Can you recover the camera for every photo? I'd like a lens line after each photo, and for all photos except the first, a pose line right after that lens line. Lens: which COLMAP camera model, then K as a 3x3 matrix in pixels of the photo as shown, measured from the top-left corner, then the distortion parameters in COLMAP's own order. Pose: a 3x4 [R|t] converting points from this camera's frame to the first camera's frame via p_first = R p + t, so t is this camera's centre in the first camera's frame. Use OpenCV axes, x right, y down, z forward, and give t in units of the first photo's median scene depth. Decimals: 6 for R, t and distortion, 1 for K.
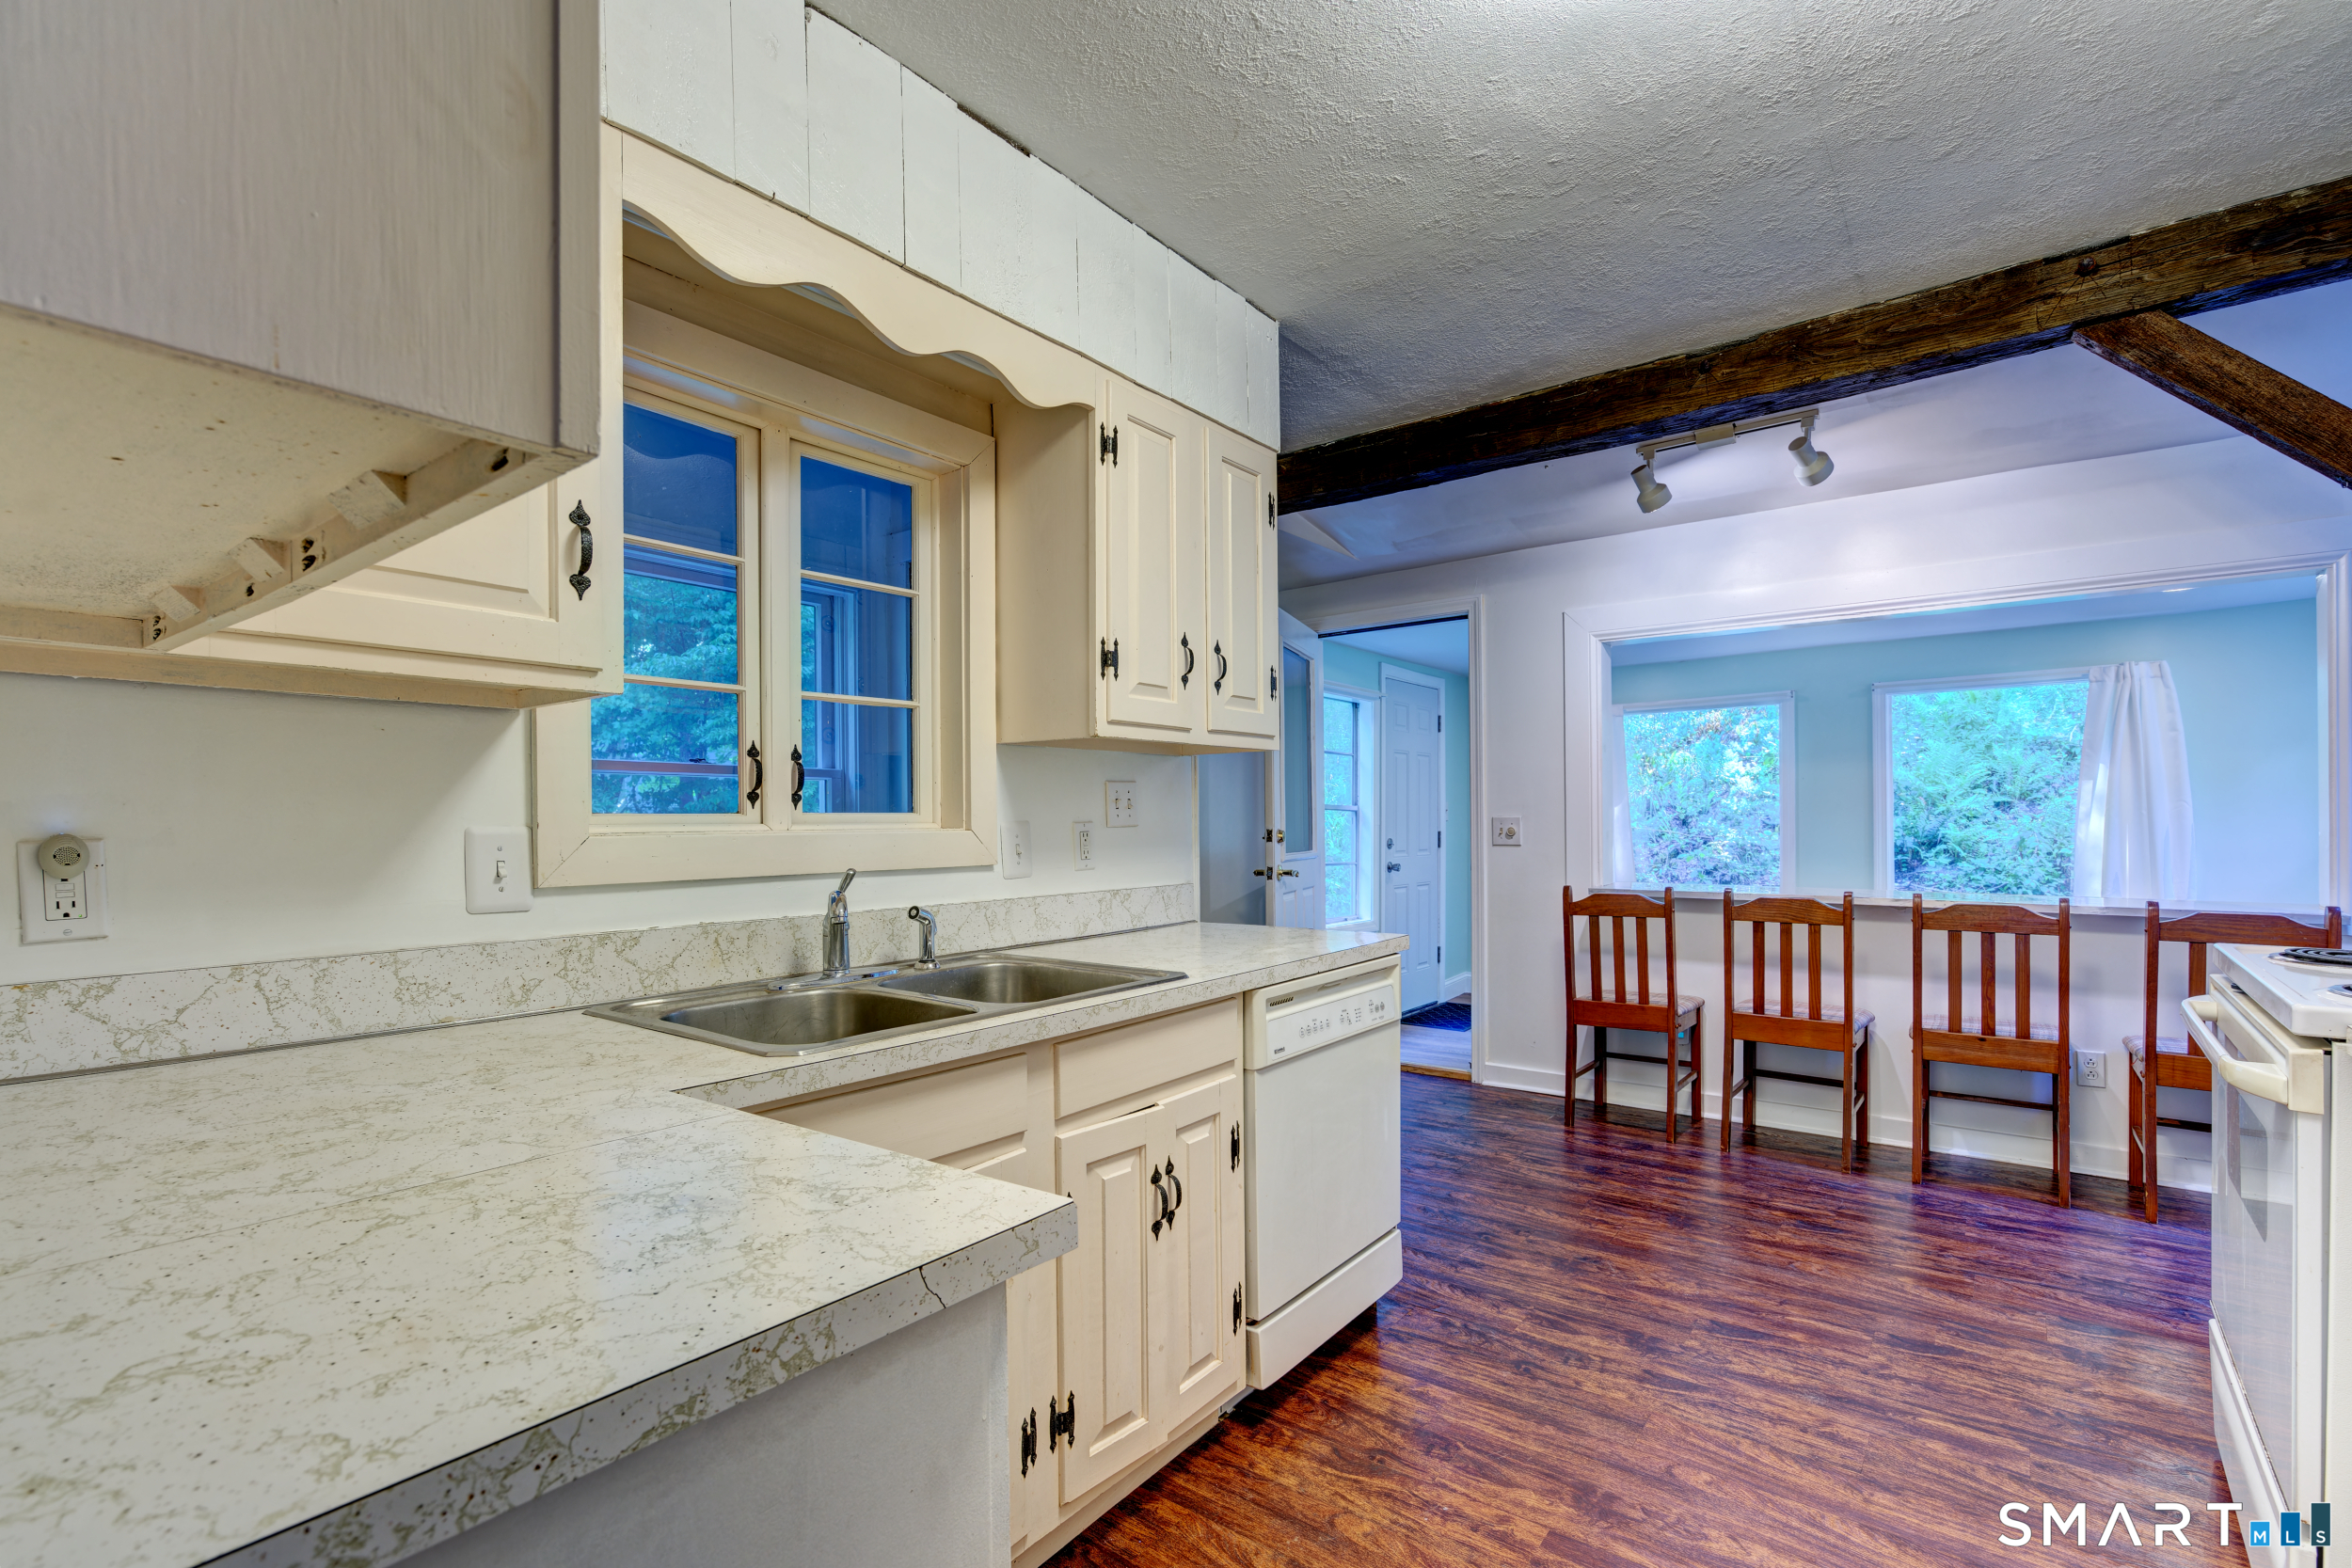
lens RADIAL K [[1084.1, 0, 1173.2], [0, 1084.1, 830.9], [0, 0, 1]] dist [0.000260, 0.000410]
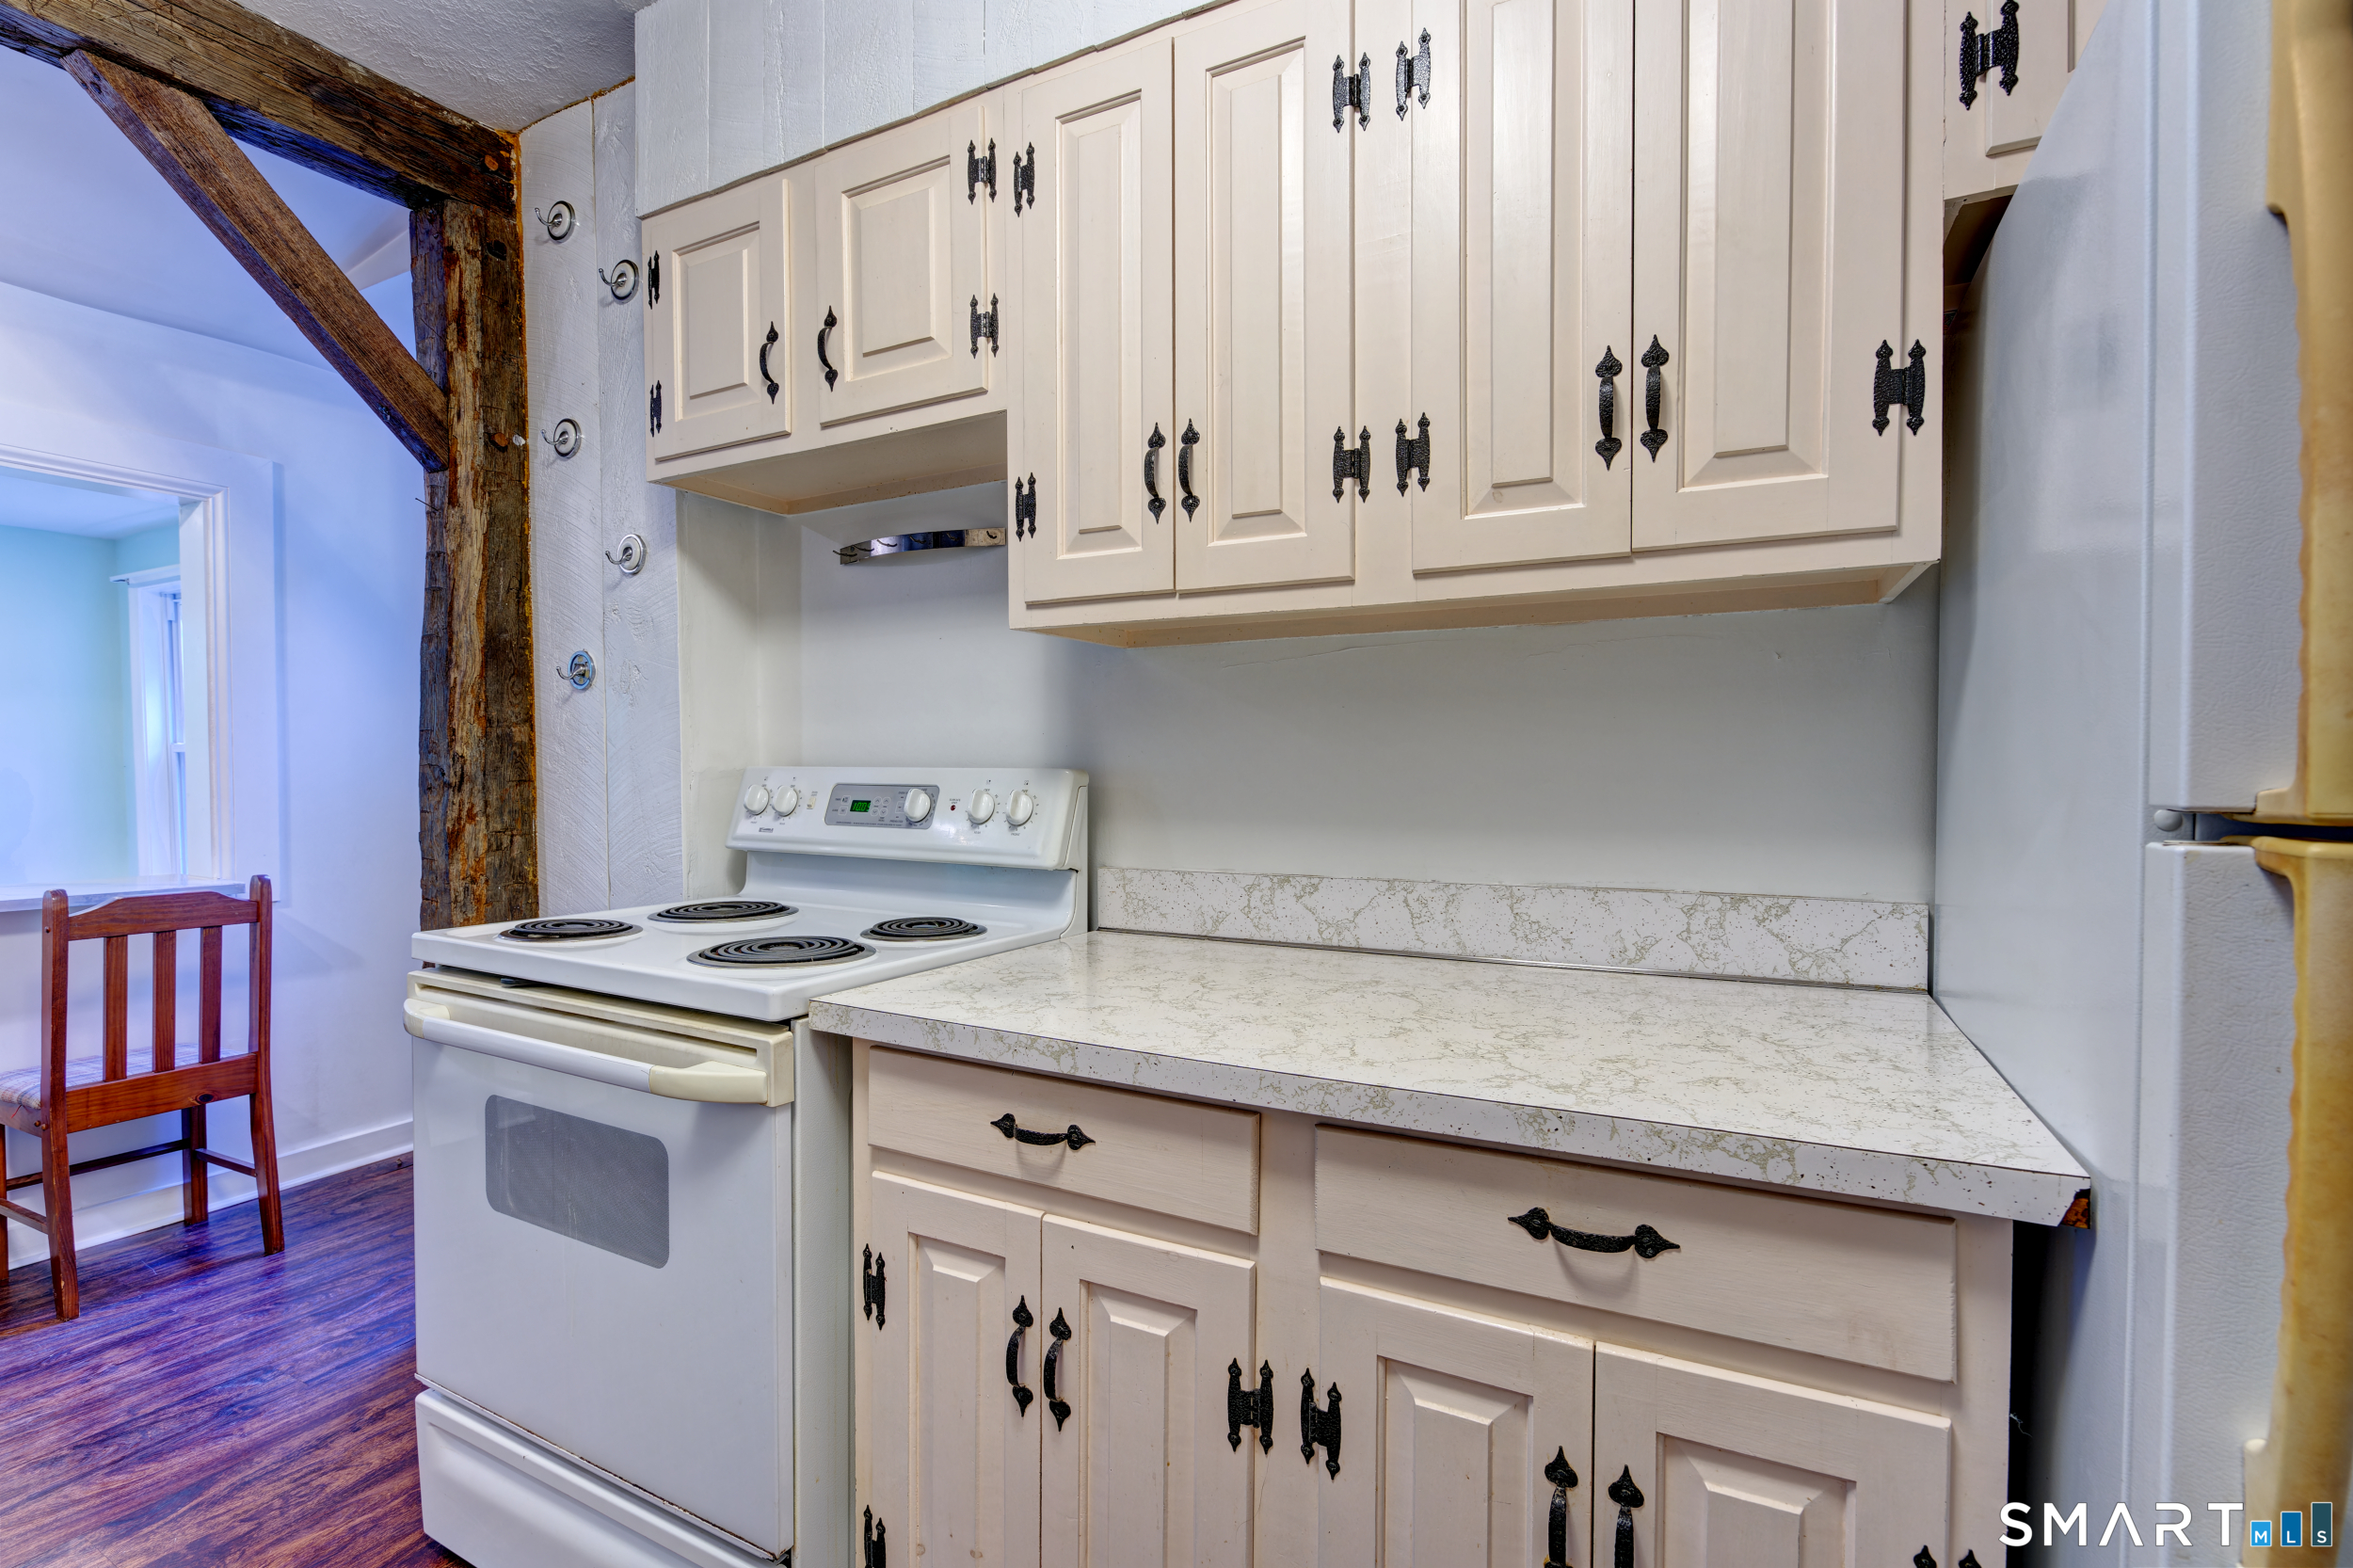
lens RADIAL K [[1060.2, 0, 1183.9], [0, 1060.2, 788.8], [0, 0, 1]] dist [-0.004369, -0.000068]
pose [[-0.180012, -0.009798, 0.983616, 0.036069], [0.008863, 0.999894, 0.011582, -0.003870], [-0.983625, 0.010802, -0.179906, 0.255334]]
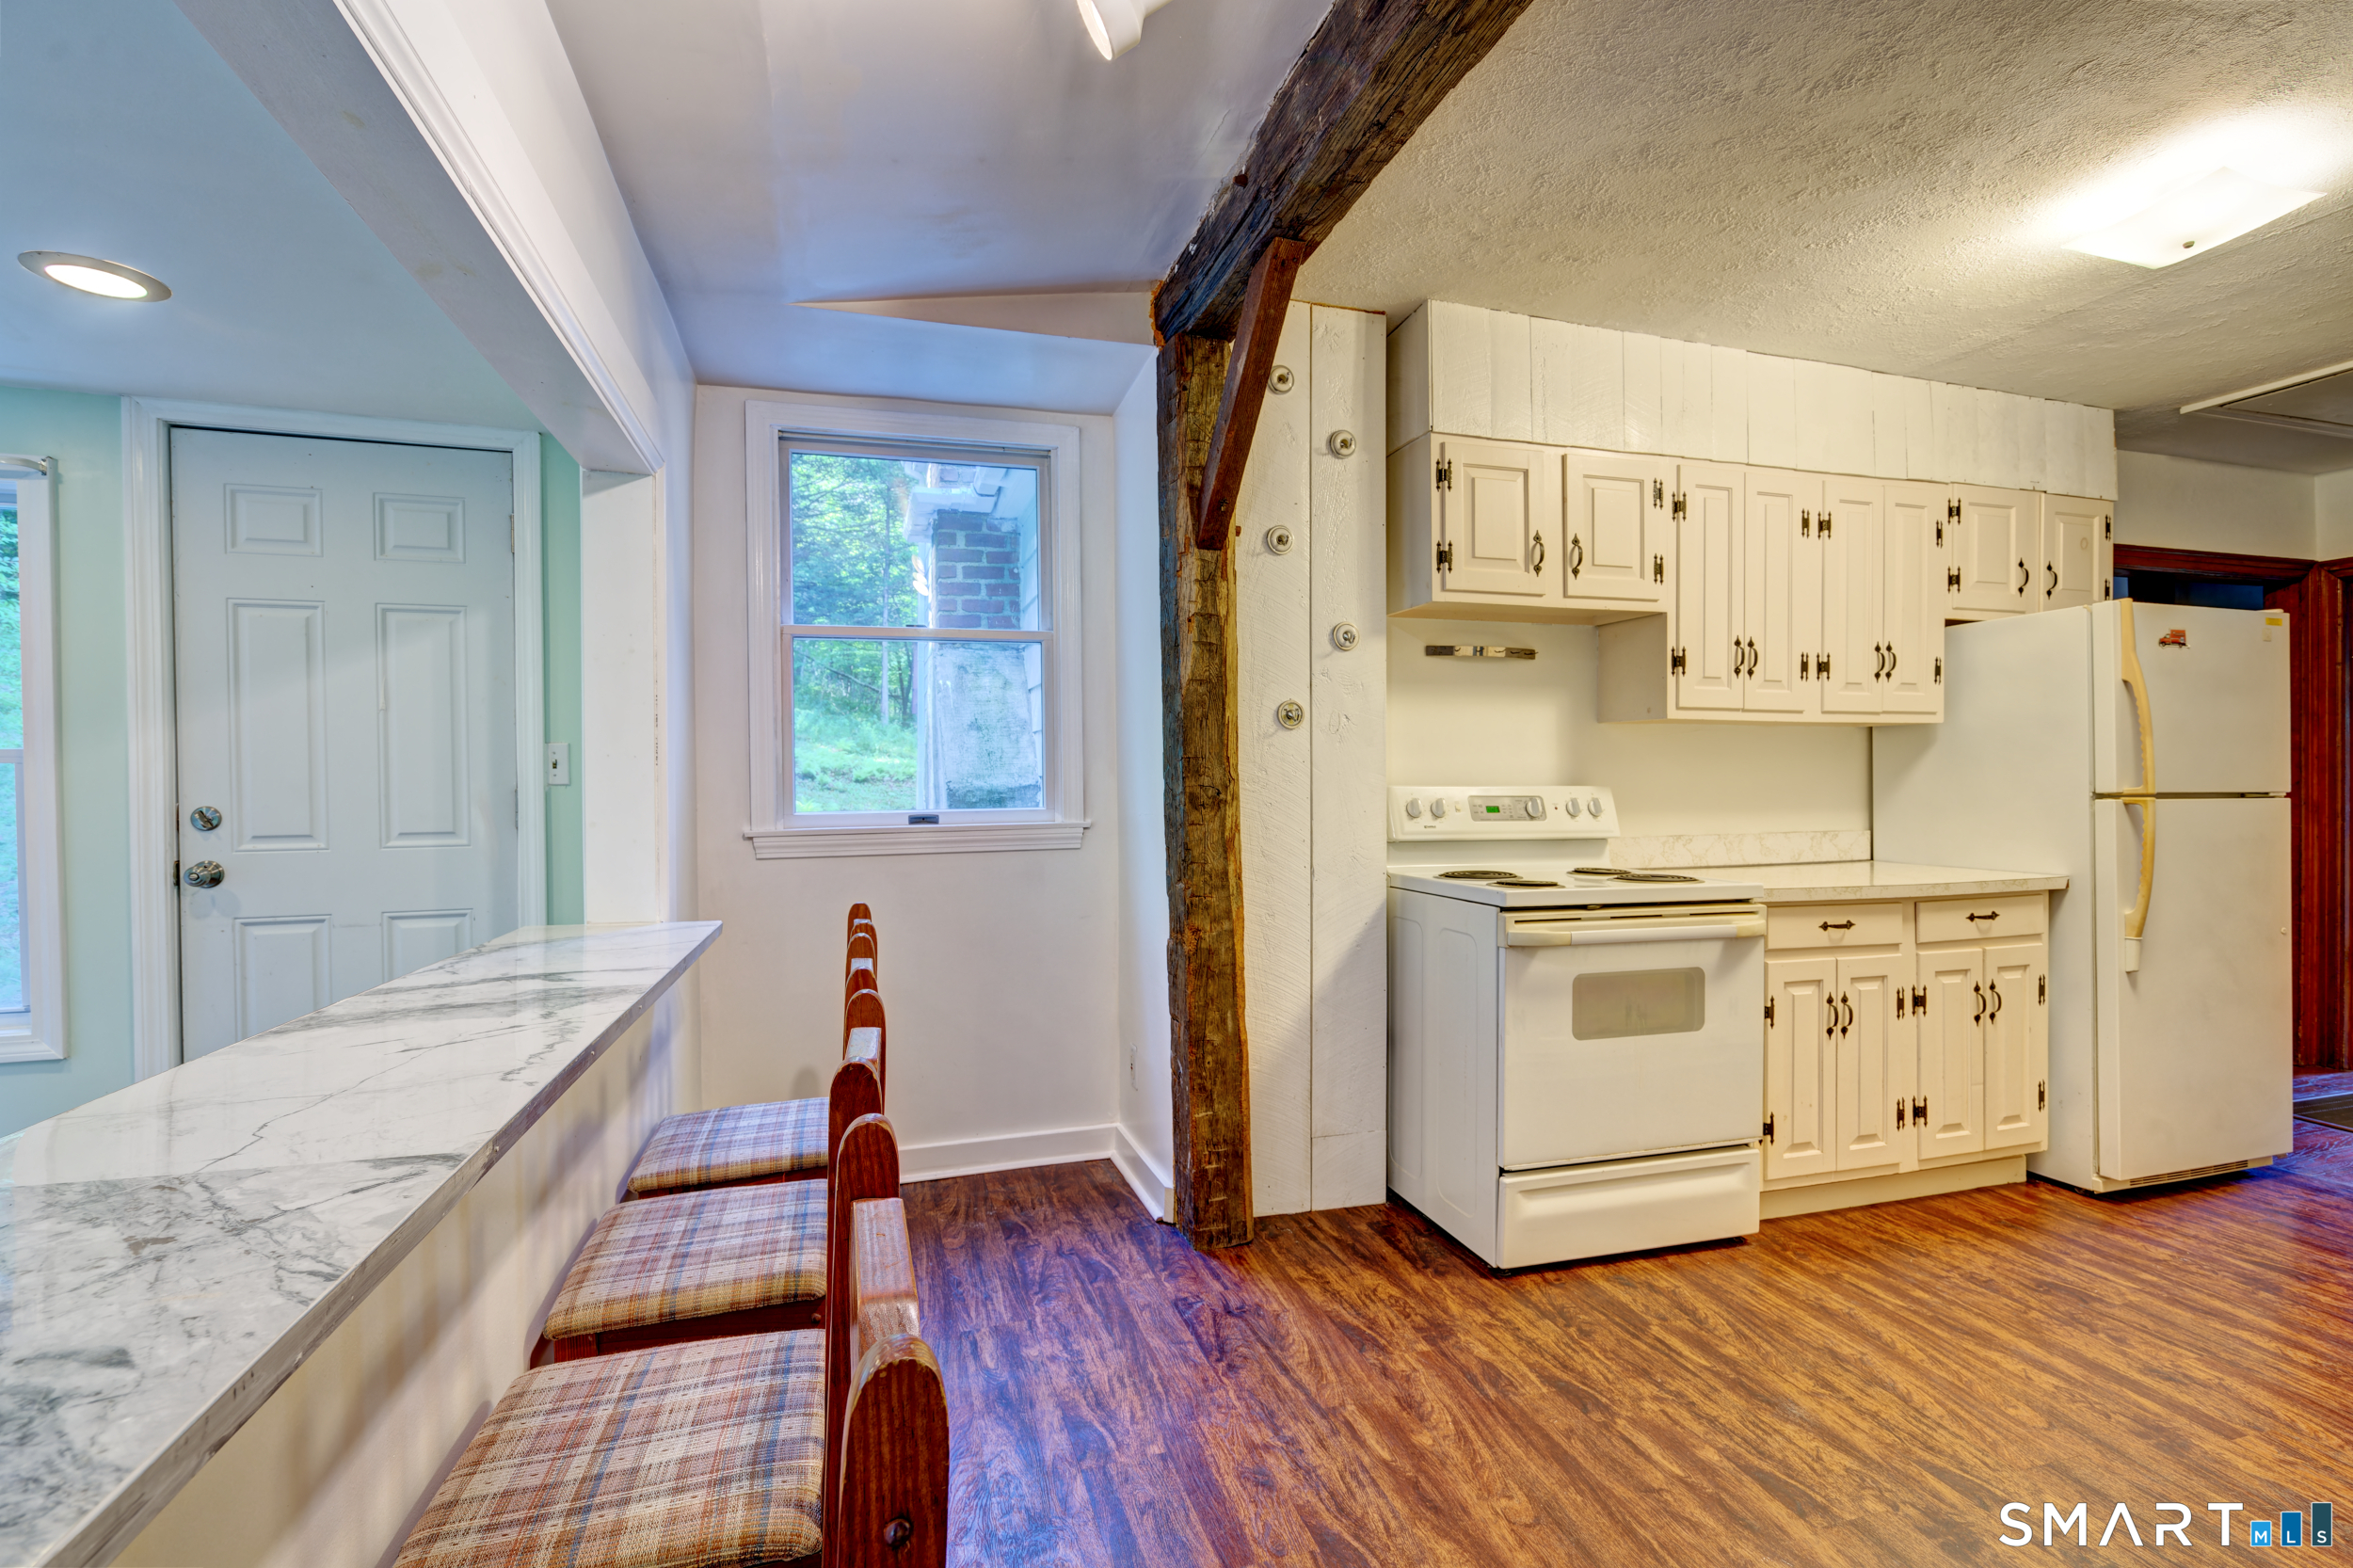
lens RADIAL K [[1079.1, 0, 1158.1], [0, 1079.1, 791.1], [0, 0, 1]] dist [-0.002796, 0.000396]
pose [[-0.818578, 0.007851, 0.574341, 0.246170], [0.015441, 0.999846, 0.008340, -0.014718], [-0.574187, 0.015695, -0.818574, 1.018135]]
